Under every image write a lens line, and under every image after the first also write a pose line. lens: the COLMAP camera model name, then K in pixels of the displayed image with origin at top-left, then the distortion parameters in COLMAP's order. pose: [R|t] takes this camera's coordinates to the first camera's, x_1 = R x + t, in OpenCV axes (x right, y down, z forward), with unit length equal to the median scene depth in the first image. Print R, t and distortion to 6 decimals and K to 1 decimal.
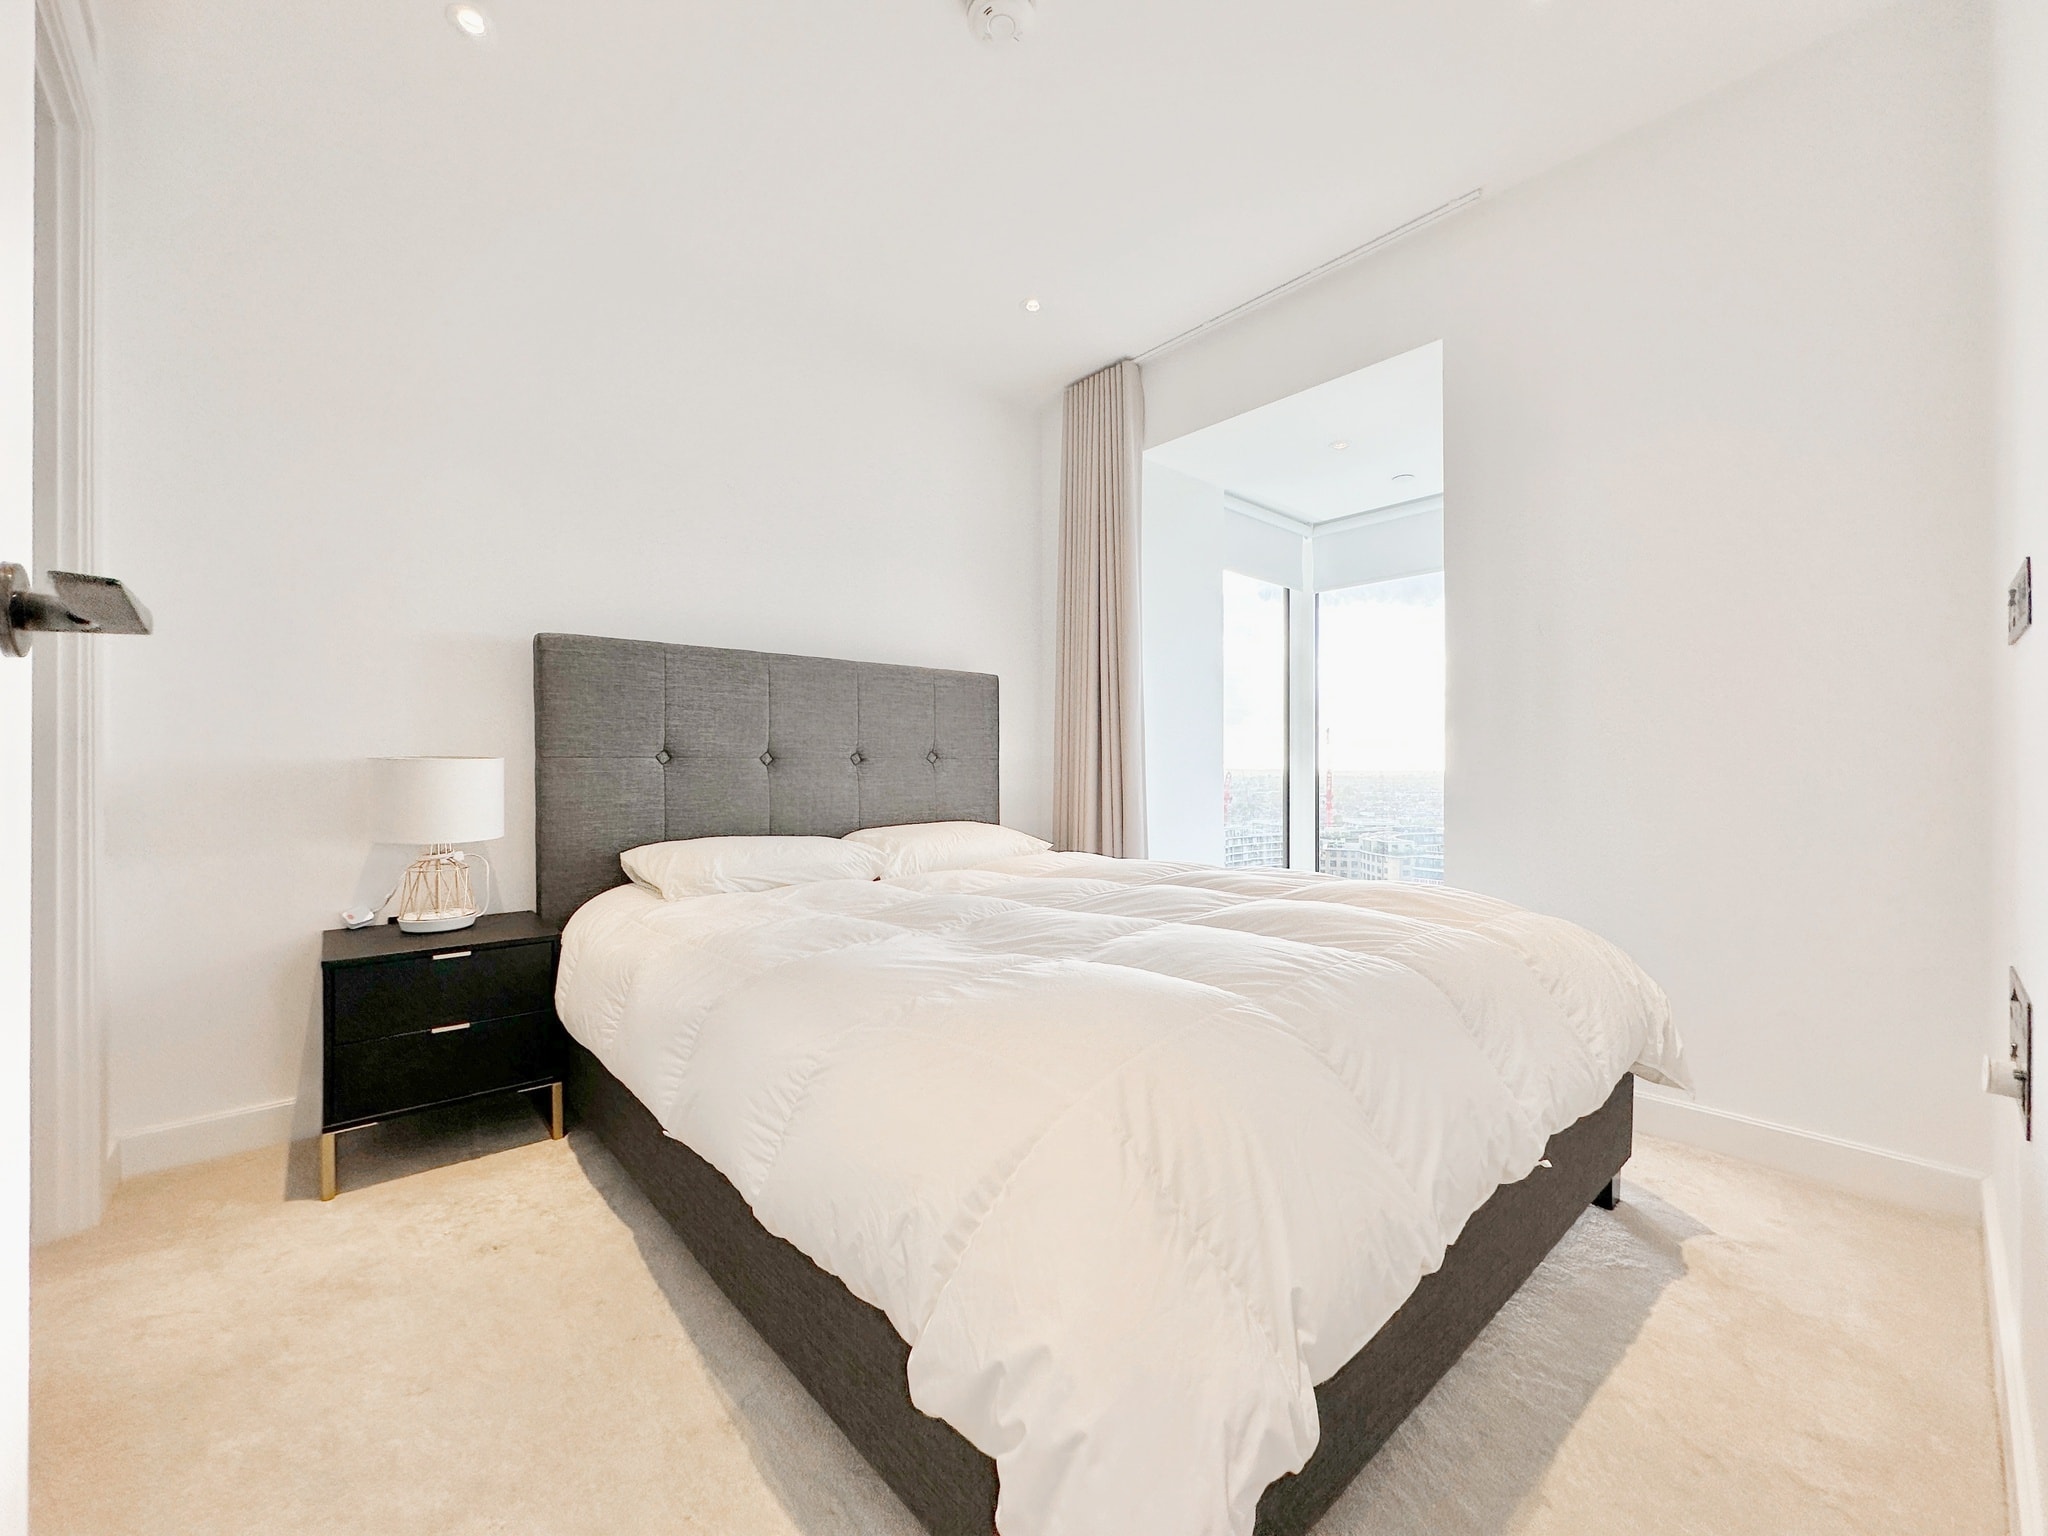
lens RADIAL K [[817.0, 0, 1021.3], [0, 817.0, 767.4], [0, 0, 1]] dist [-0.002355, 0.000417]
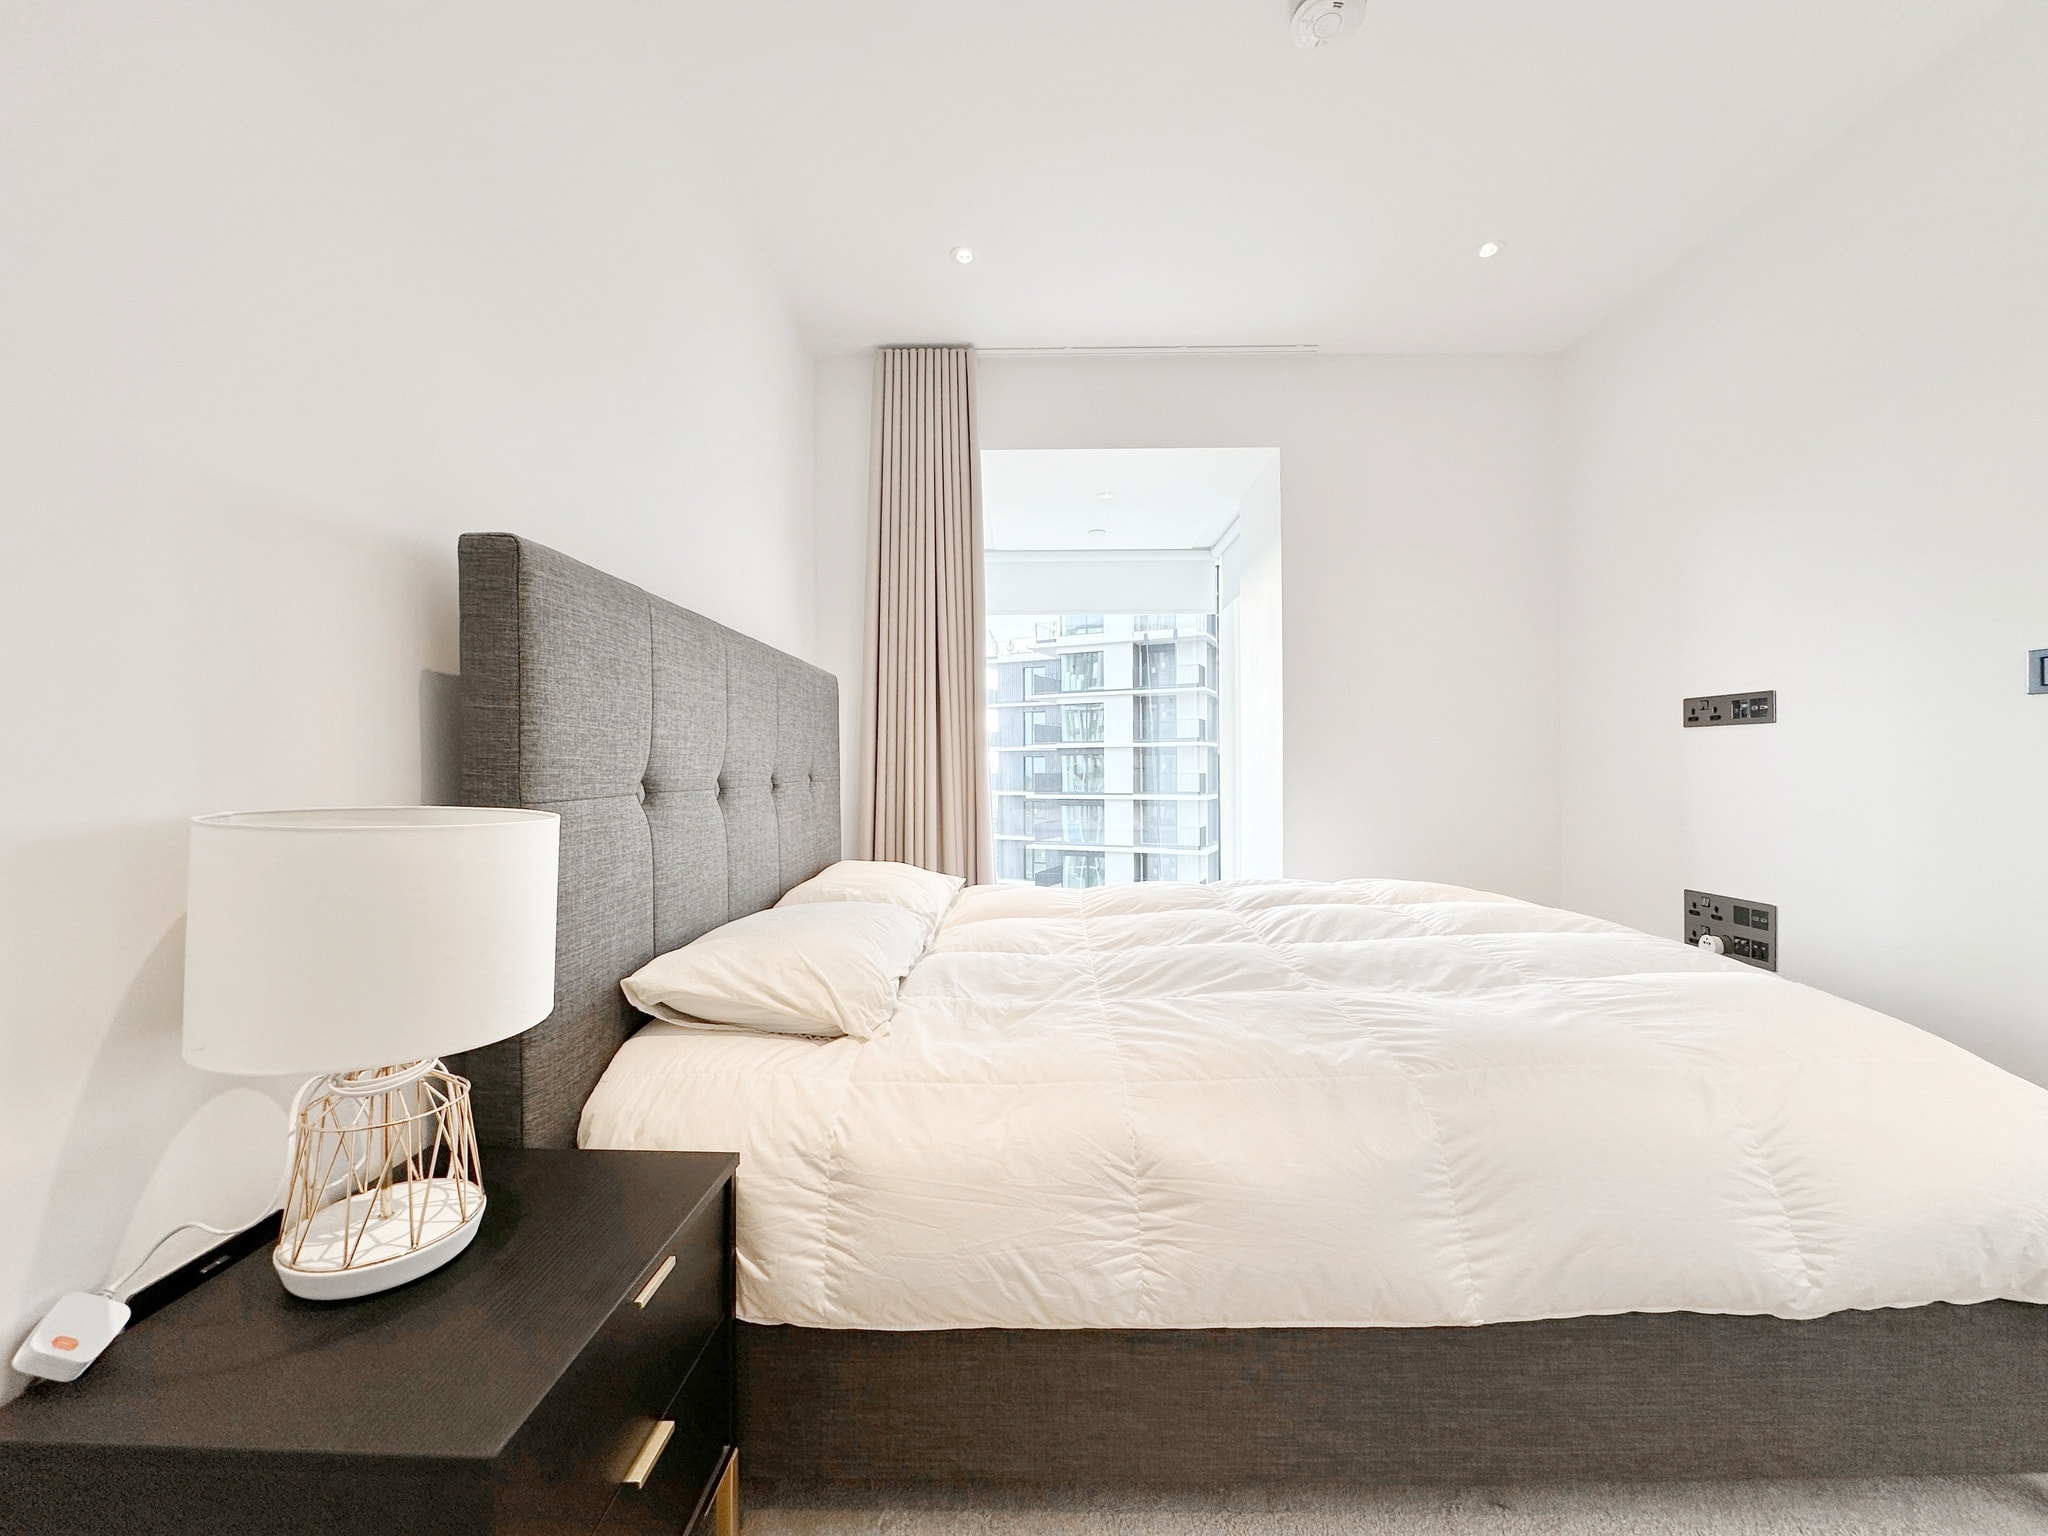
lens RADIAL K [[817.0, 0, 1021.7], [0, 817.0, 768.1], [0, 0, 1]] dist [-0.002355, 0.000417]
pose [[0.671104, -0.003197, 0.741357, -0.595458], [0.005134, 0.999987, -0.000335, -0.024636], [-0.741346, 0.004031, 0.671111, 0.385541]]
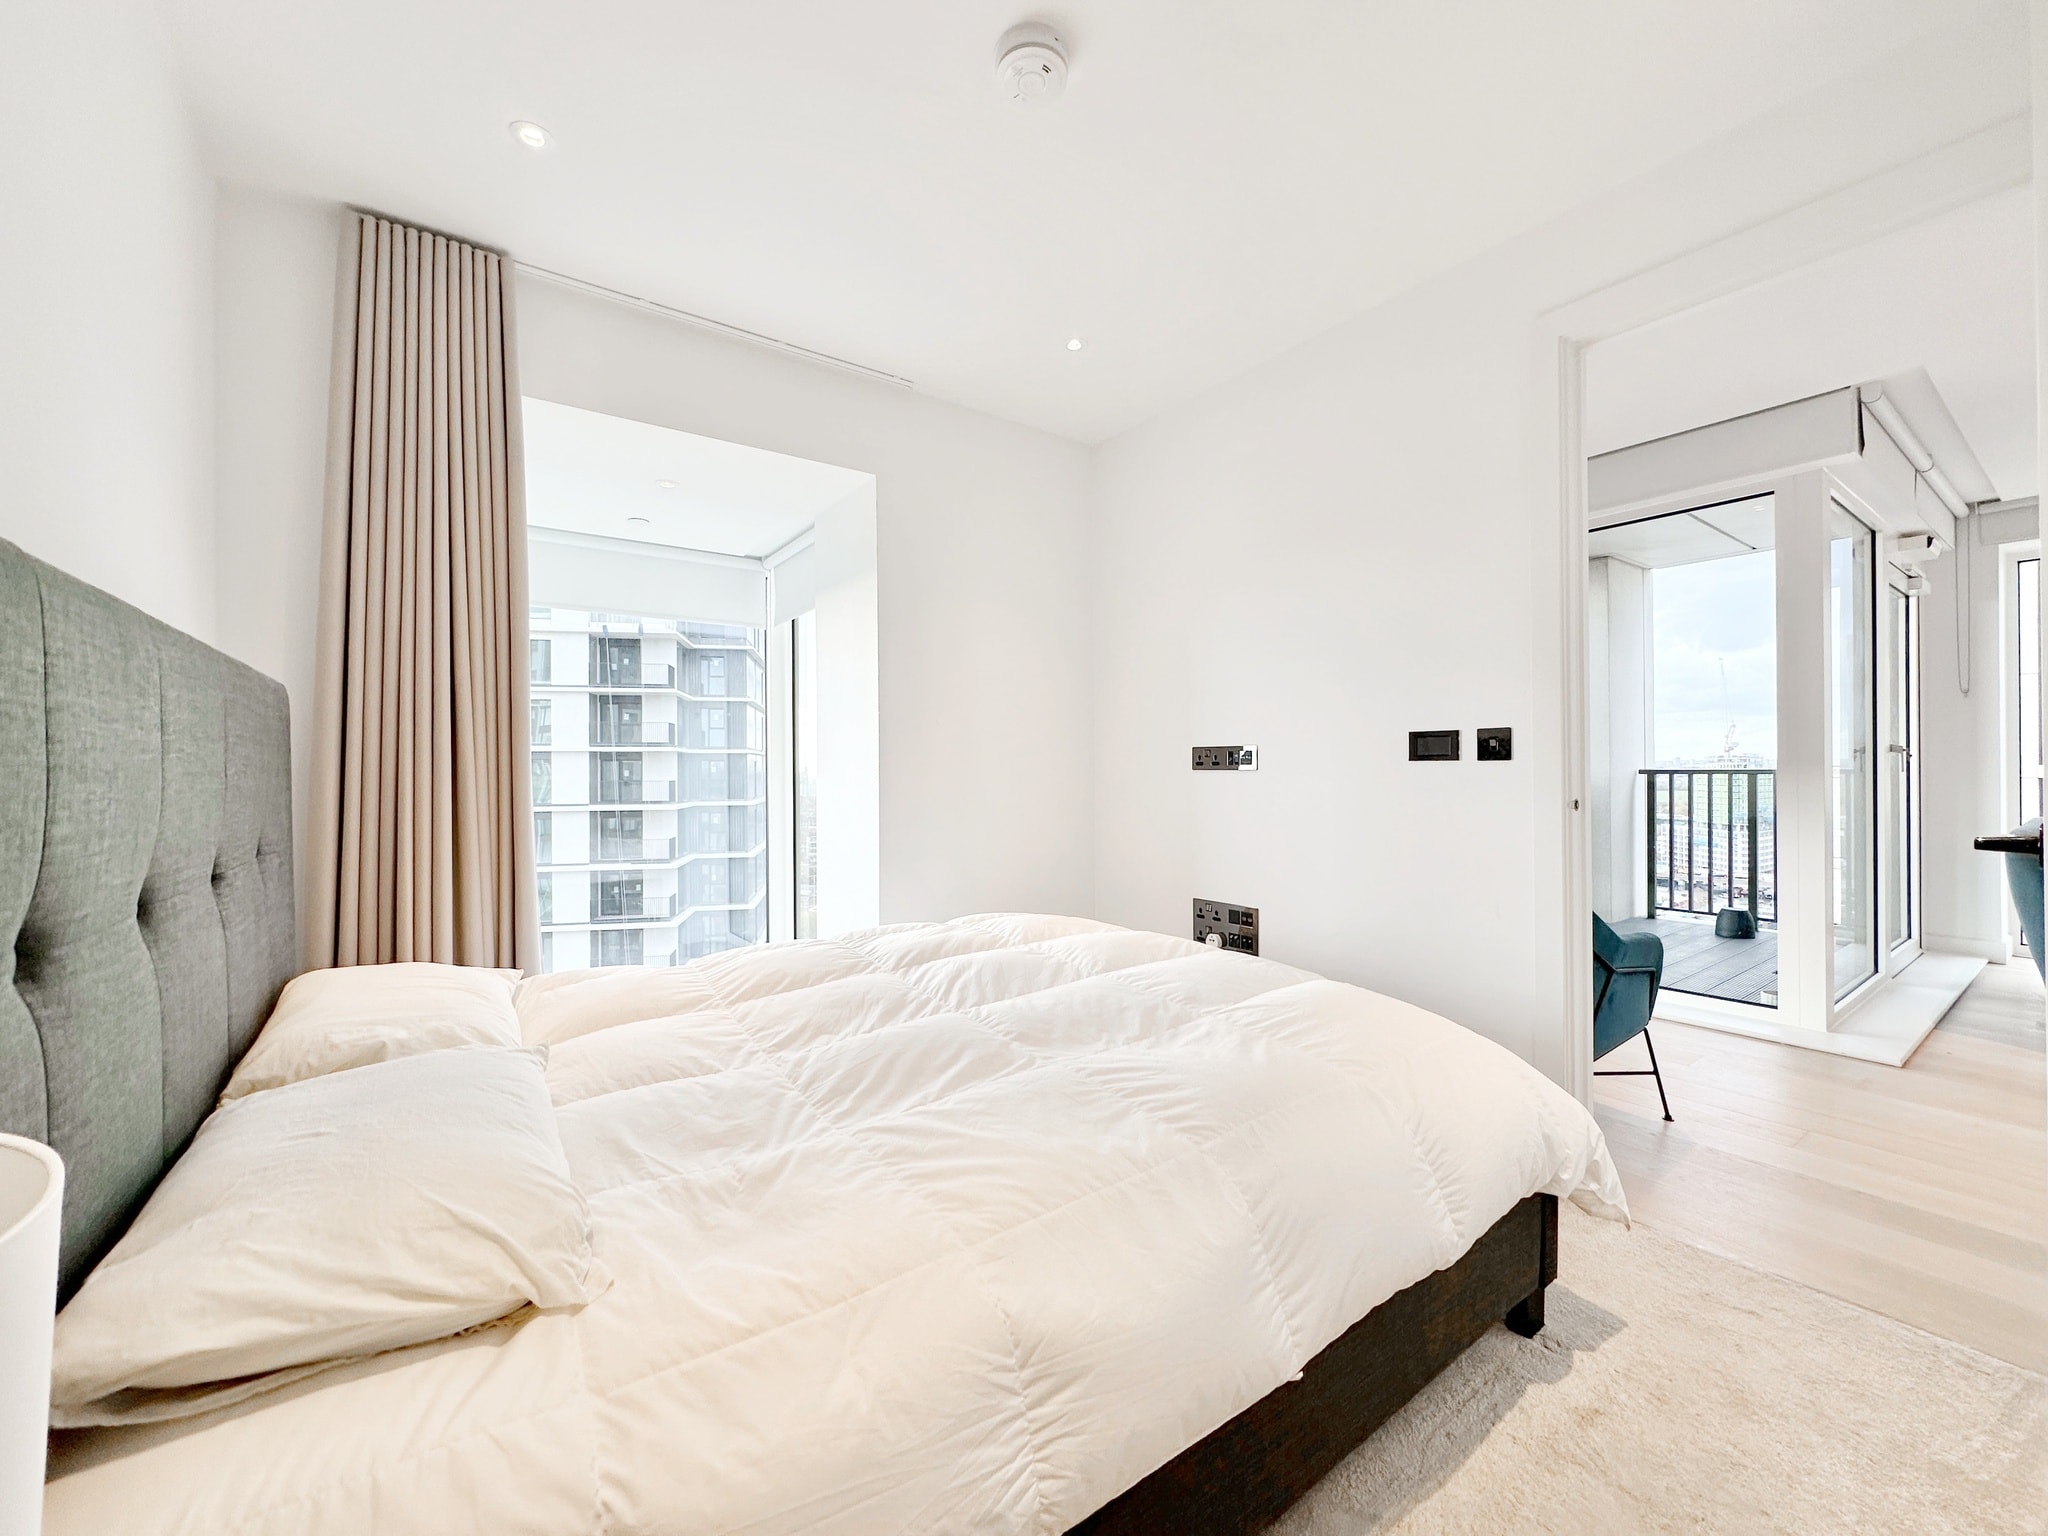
lens RADIAL K [[817.0, 0, 1021.0], [0, 817.0, 767.2], [0, 0, 1]] dist [-0.002355, 0.000417]
pose [[0.104110, 0.003535, 0.994559, -0.592912], [0.005669, 0.999975, -0.004148, -0.064877], [-0.994550, 0.006070, 0.104088, 0.562269]]
